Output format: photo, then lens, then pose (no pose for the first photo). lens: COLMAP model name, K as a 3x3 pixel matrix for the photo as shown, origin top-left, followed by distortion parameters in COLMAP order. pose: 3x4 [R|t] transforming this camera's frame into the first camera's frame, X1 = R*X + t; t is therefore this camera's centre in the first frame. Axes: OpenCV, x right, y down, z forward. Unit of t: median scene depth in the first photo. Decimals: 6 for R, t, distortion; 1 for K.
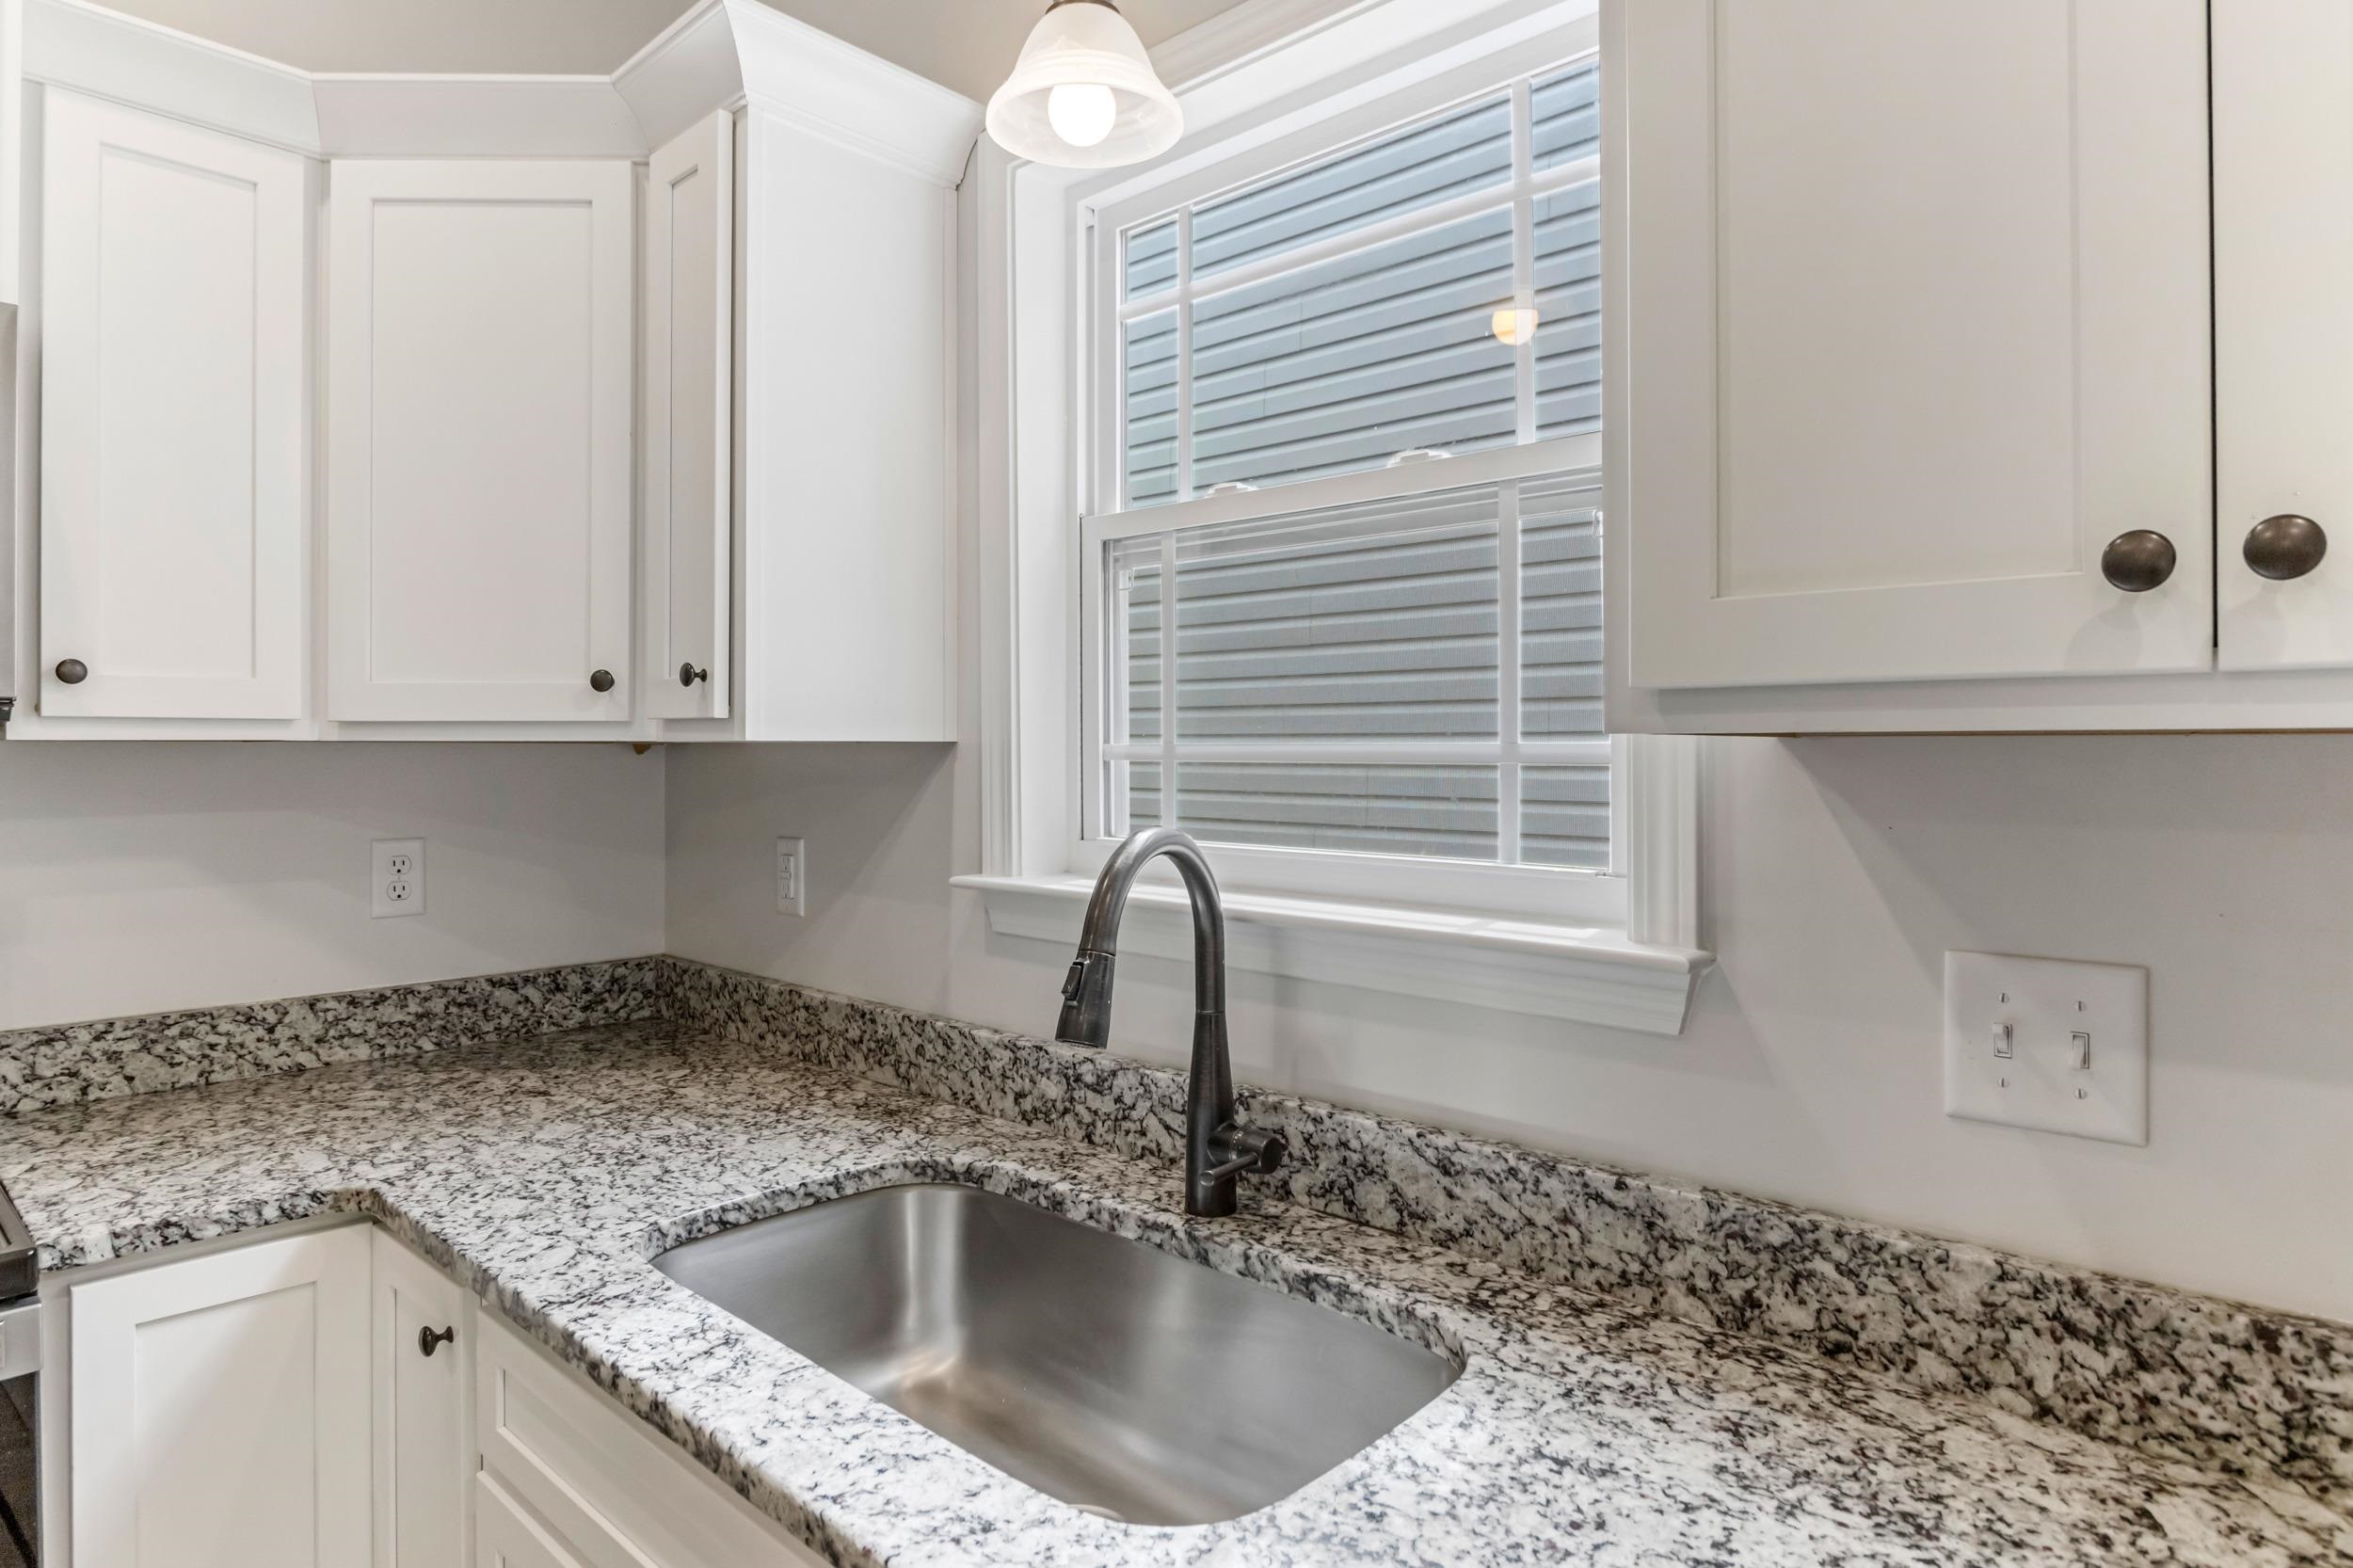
lens RADIAL K [[1313.0, 0, 1182.7], [0, 1313.0, 750.8], [0, 0, 1]] dist [-0.018347, -0.000220]
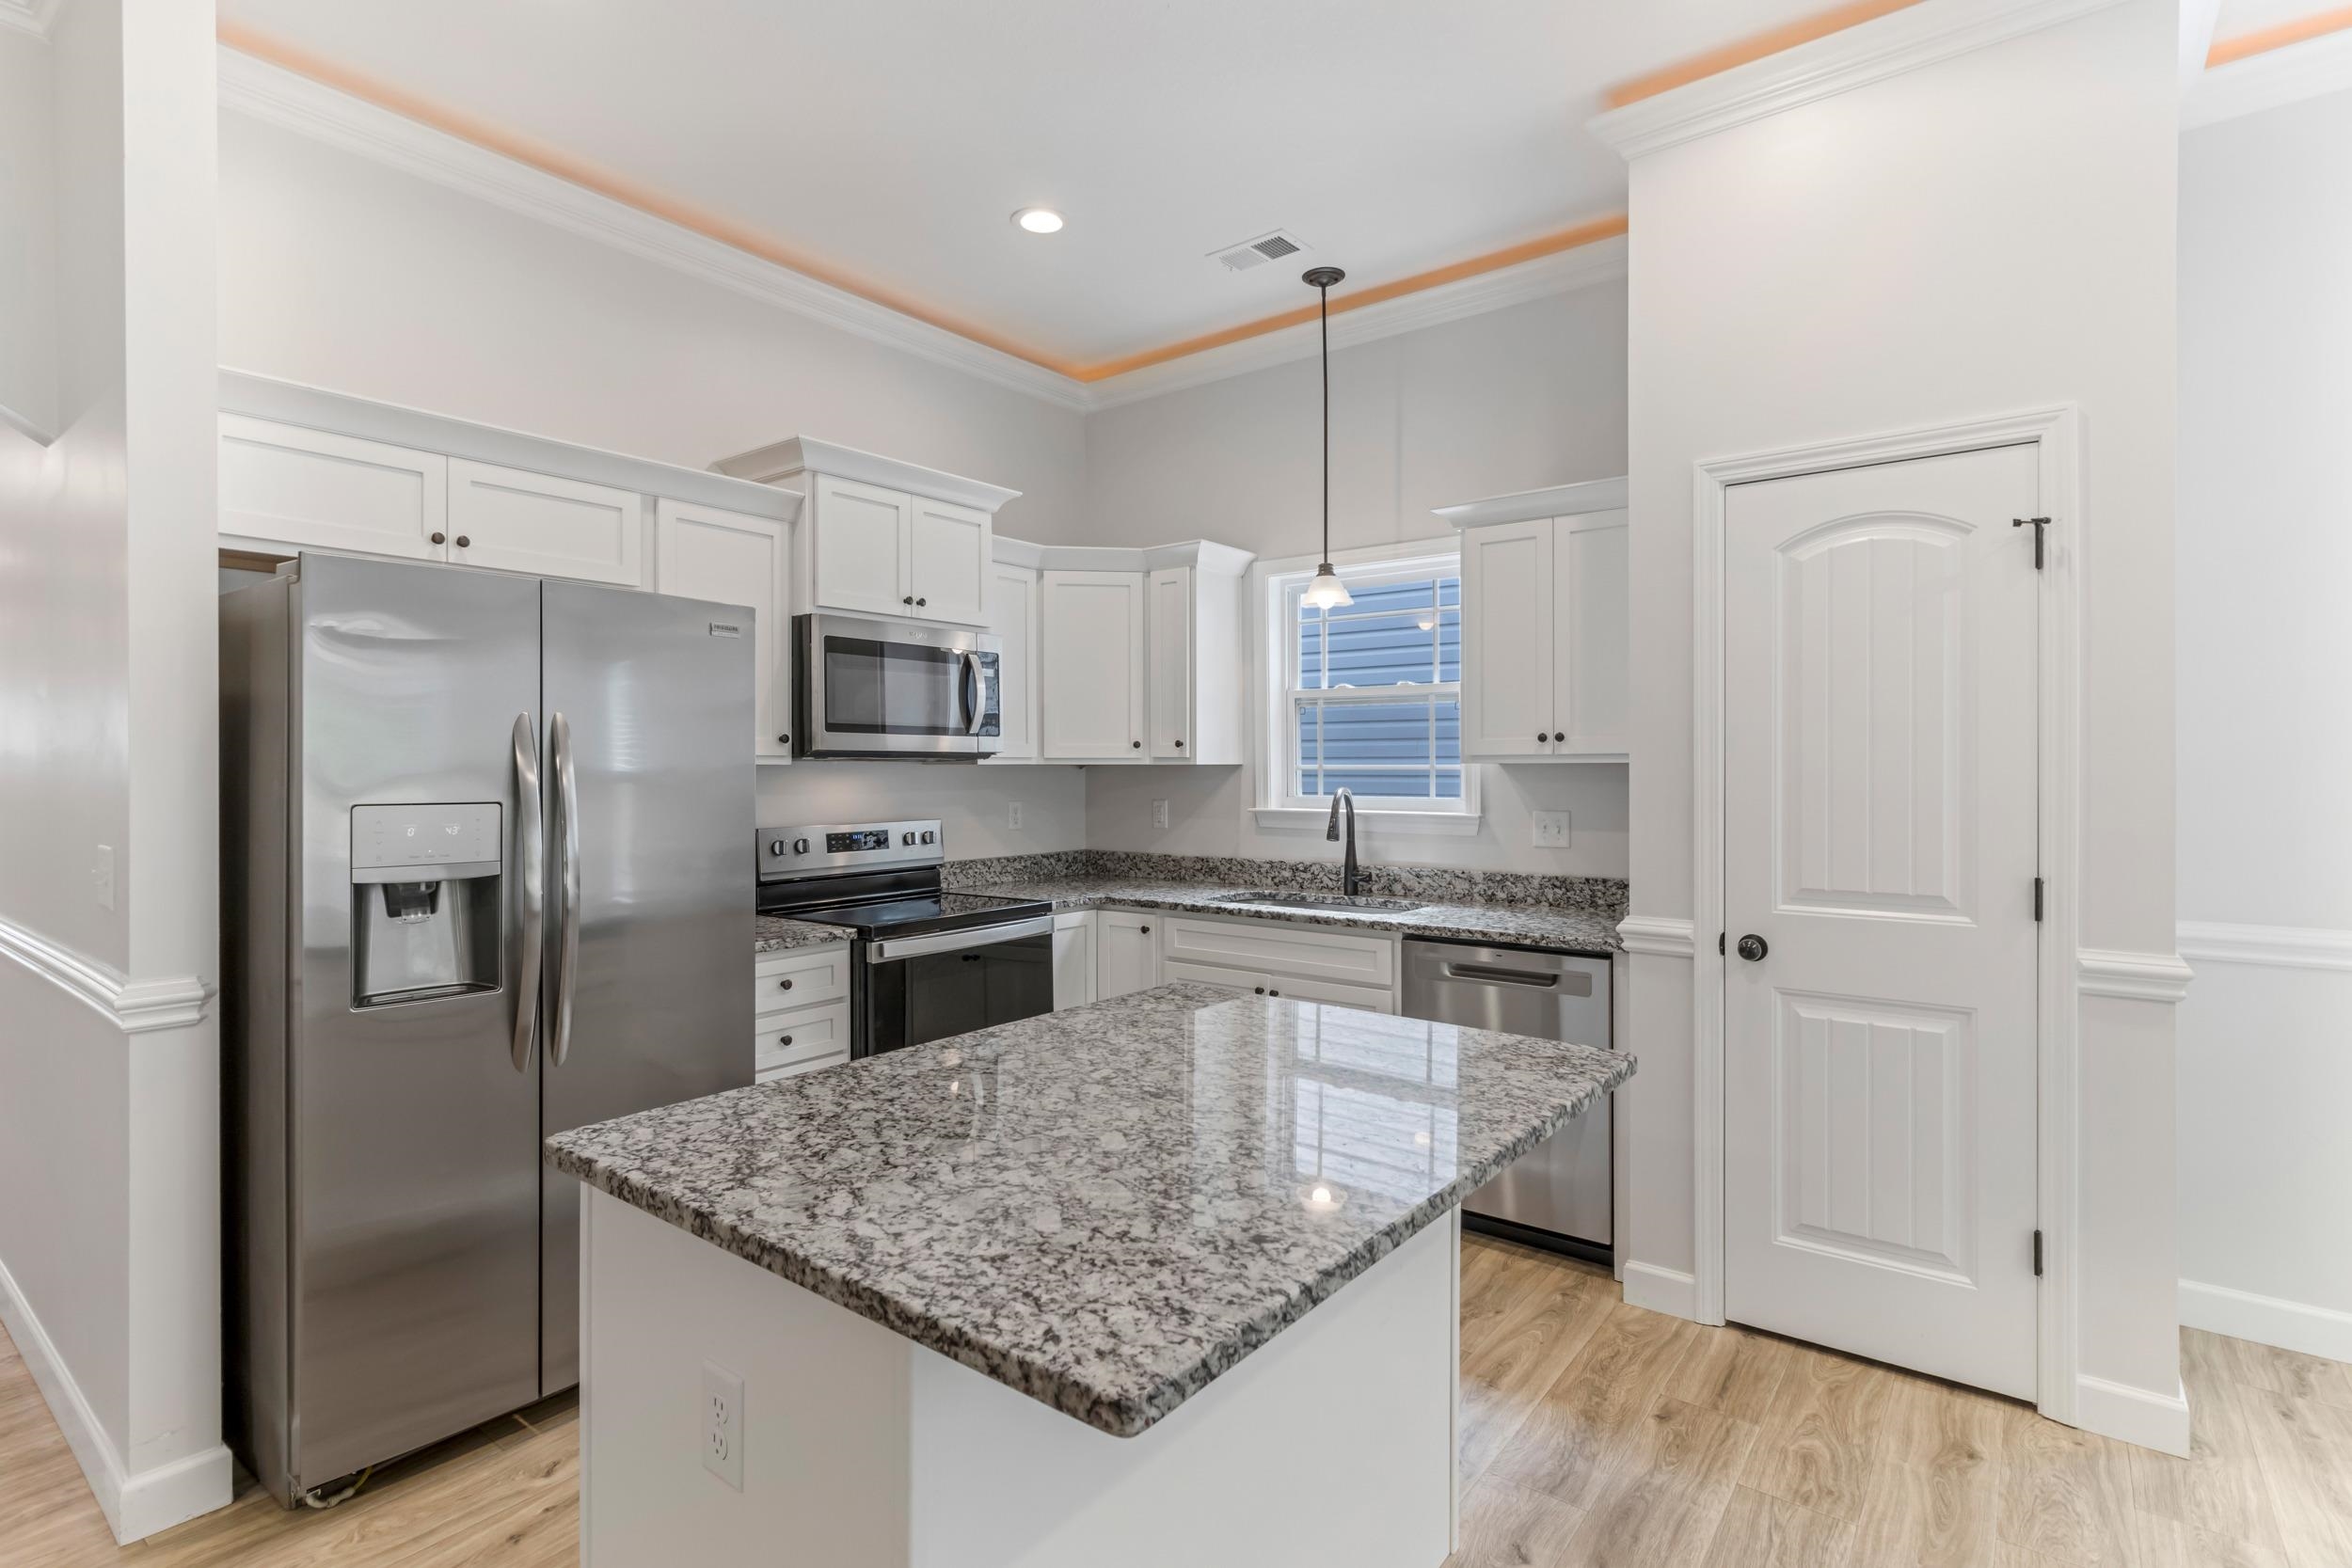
lens RADIAL K [[1135.2, 0, 1180.1], [0, 1135.2, 770.6], [0, 0, 1]] dist [0.001388, 0.001379]
pose [[0.995609, -0.002283, 0.093583, -0.626253], [0.002071, 0.999995, 0.002363, 0.000181], [-0.093588, -0.002159, 0.995609, -1.750159]]
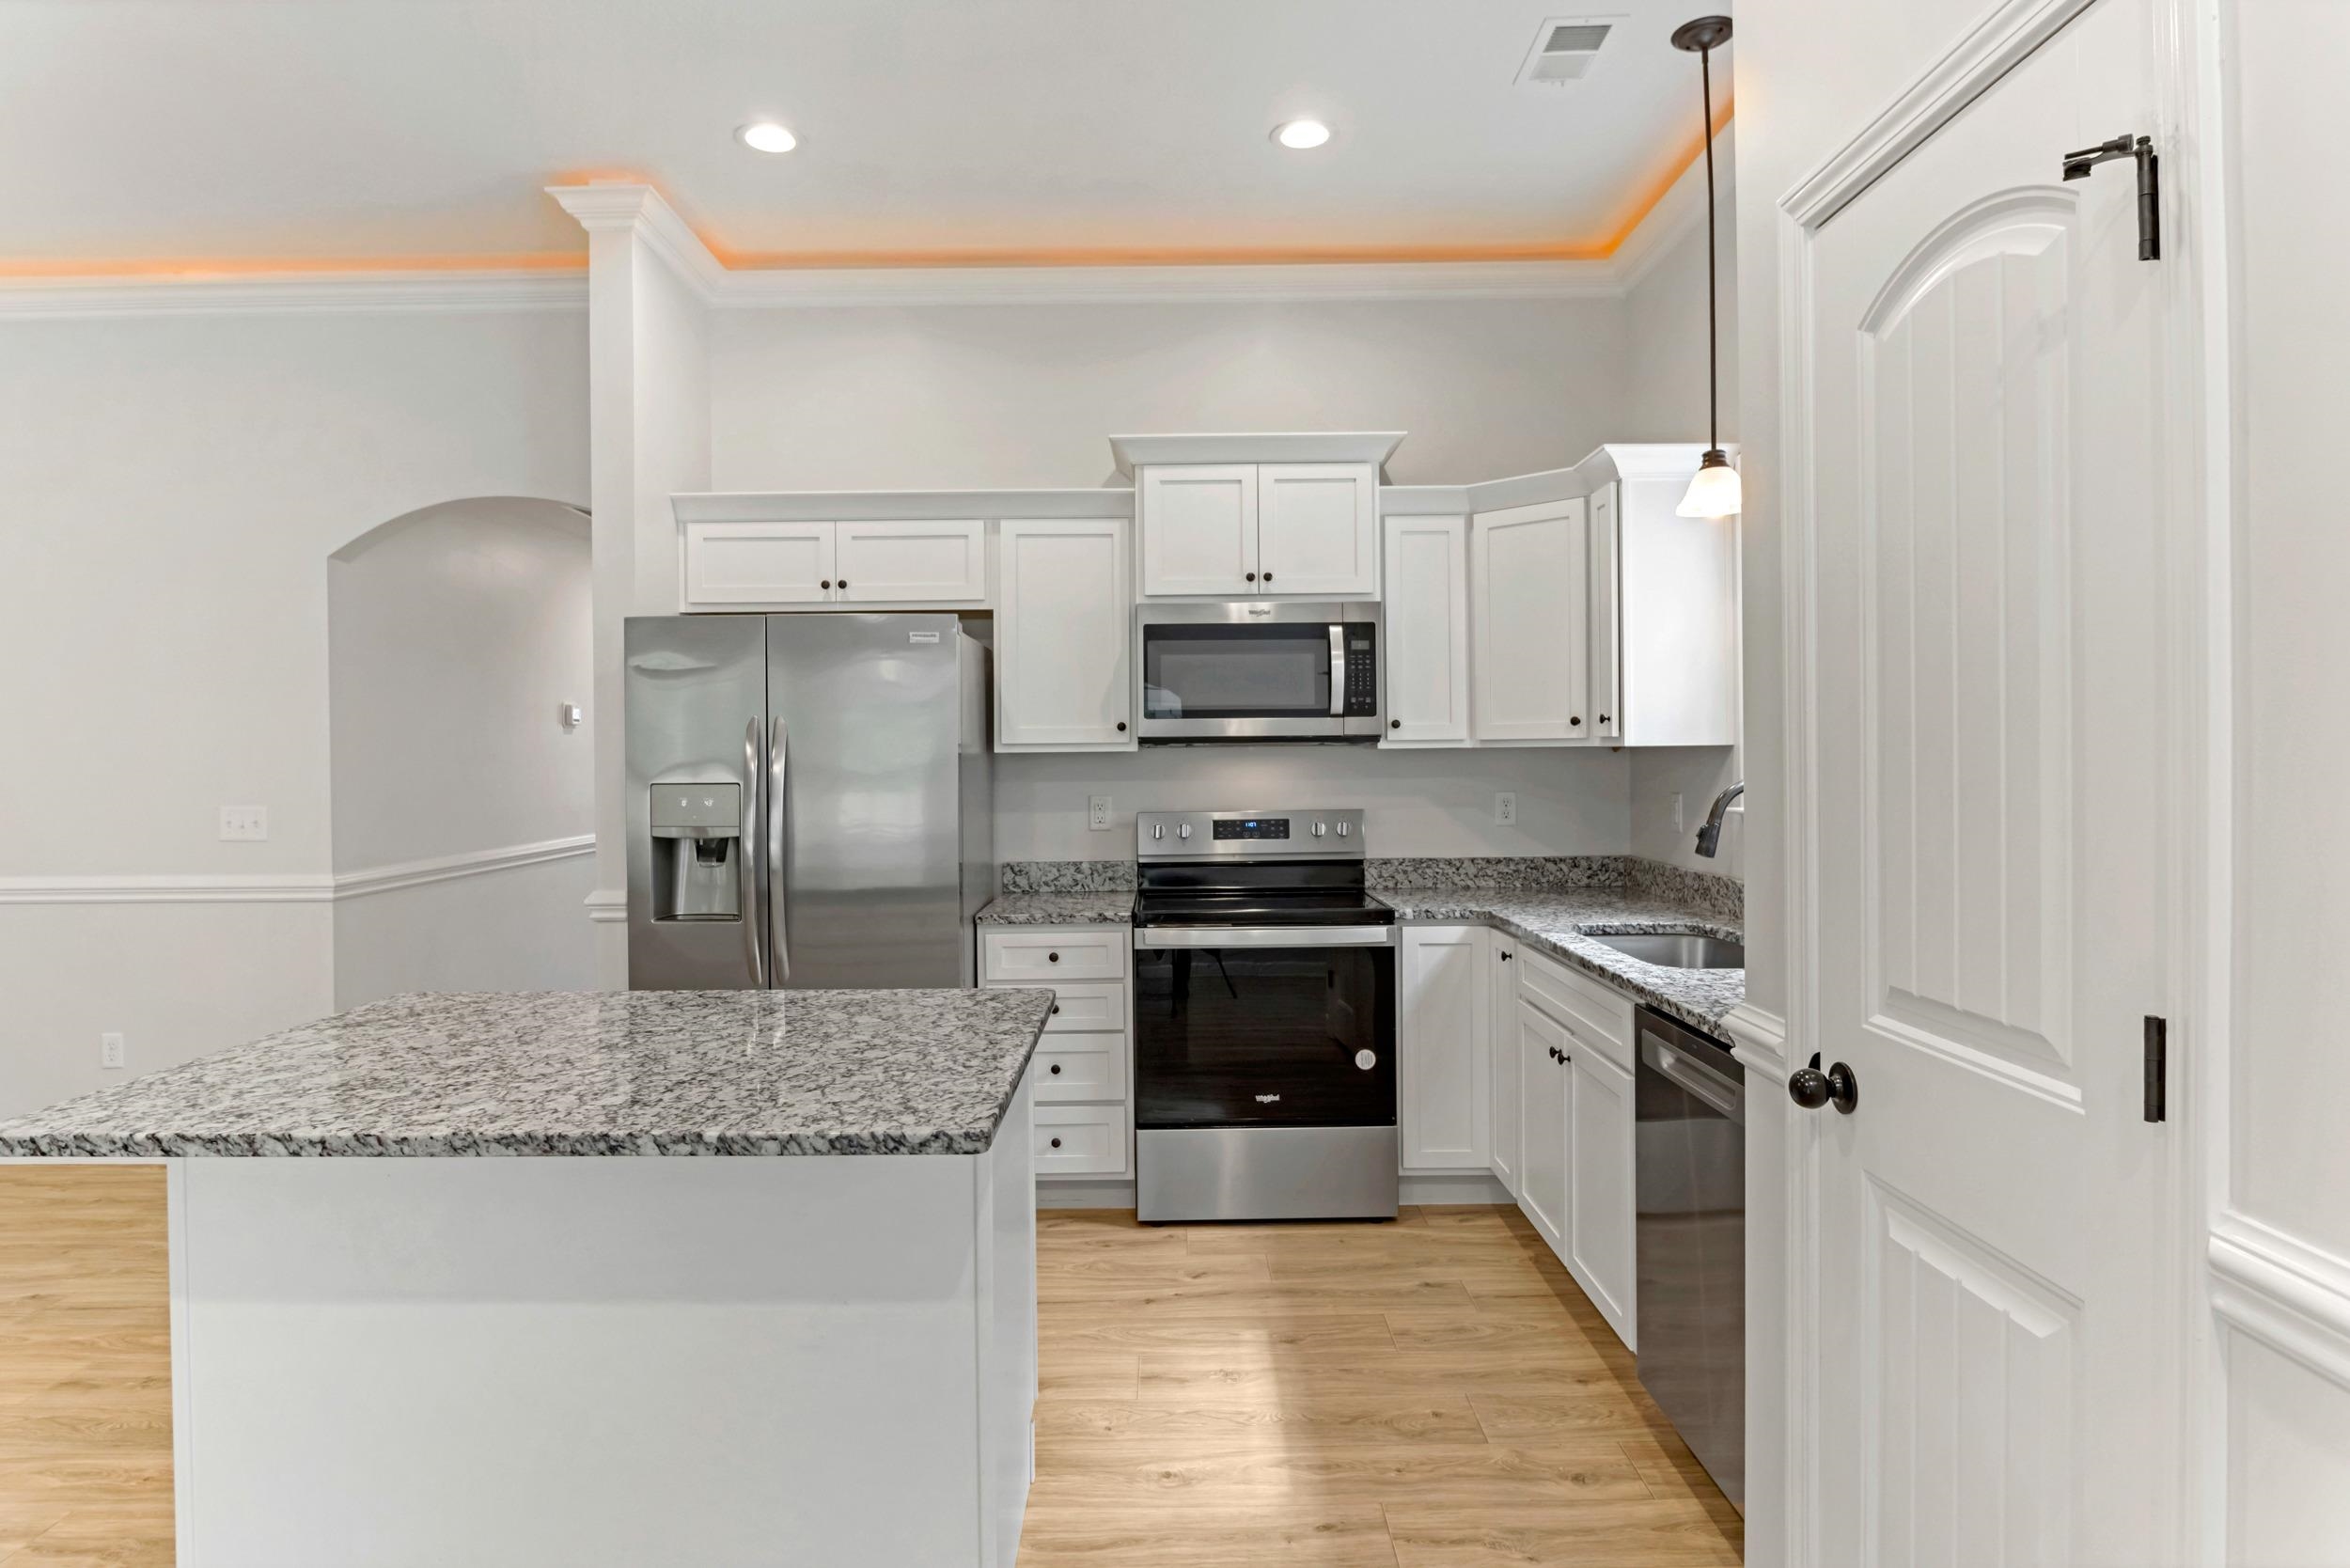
lens RADIAL K [[1311.4, 0, 1181.2], [0, 1311.4, 750.8], [0, 0, 1]] dist [-0.018347, -0.000220]
pose [[0.683126, -0.009132, -0.730243, 0.846966], [0.009649, 0.999947, -0.003479, 0.001524], [0.730237, -0.004670, 0.683178, -1.207952]]
